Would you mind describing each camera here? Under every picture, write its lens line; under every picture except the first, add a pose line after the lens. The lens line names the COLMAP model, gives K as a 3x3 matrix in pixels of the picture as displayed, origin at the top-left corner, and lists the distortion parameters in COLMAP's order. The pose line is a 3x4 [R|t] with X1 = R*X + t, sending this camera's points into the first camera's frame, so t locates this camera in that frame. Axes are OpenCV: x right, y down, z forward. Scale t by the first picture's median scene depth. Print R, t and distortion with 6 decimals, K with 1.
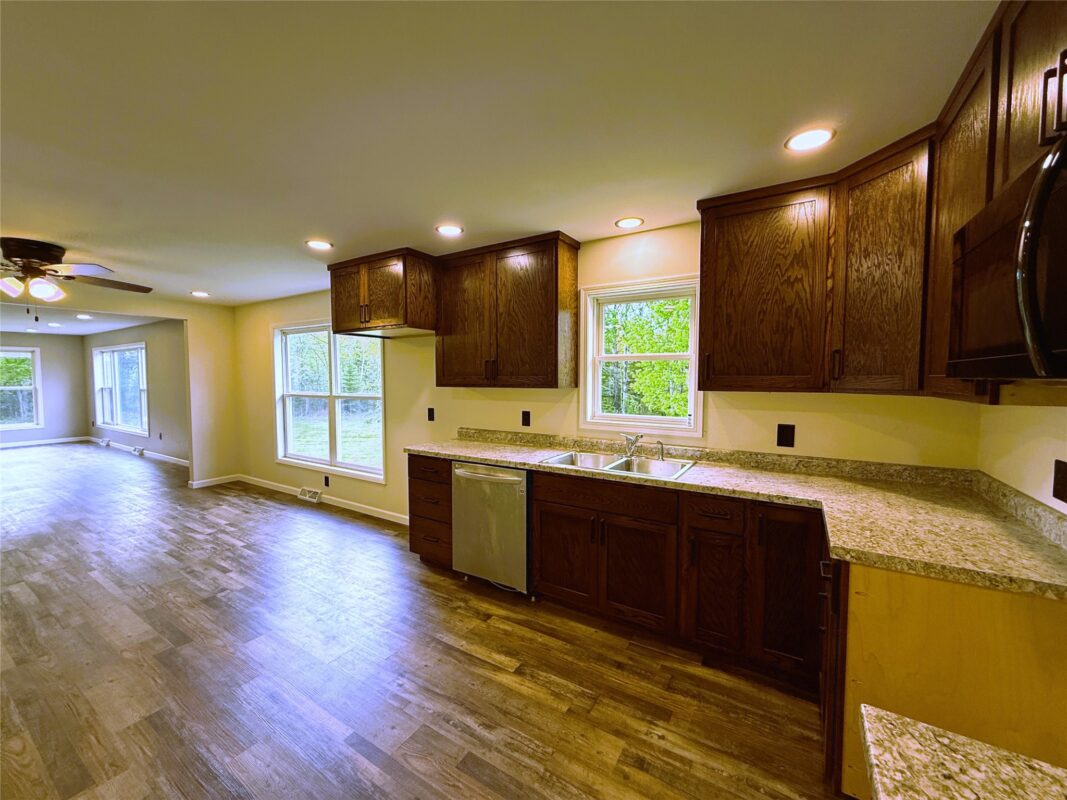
lens RADIAL K [[425.0, 0, 529.7], [0, 425.0, 399.1], [0, 0, 1]] dist [0.000207, 0.000244]
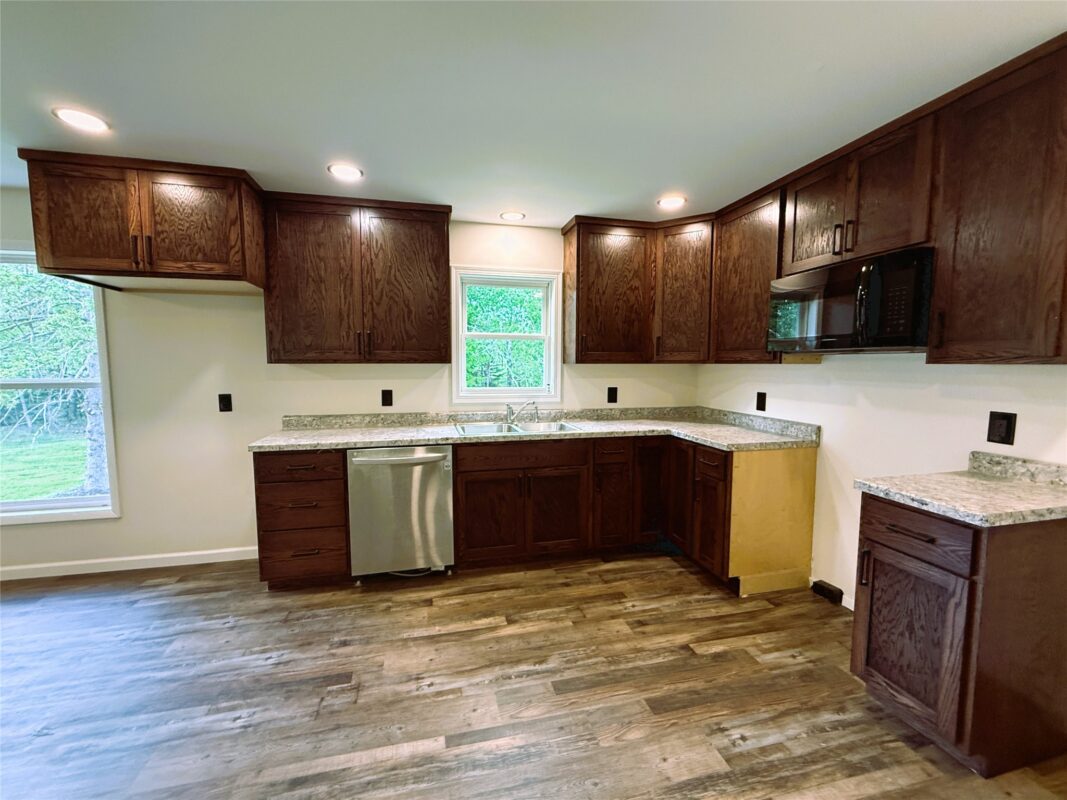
lens RADIAL K [[436.4, 0, 529.5], [0, 436.4, 398.8], [0, 0, 1]] dist [0.001063, 0.000671]
pose [[0.703270, -0.055689, 0.708738, -0.627429], [0.035088, 0.998431, 0.043634, 0.023209], [-0.710057, -0.005819, 0.704121, 0.156607]]
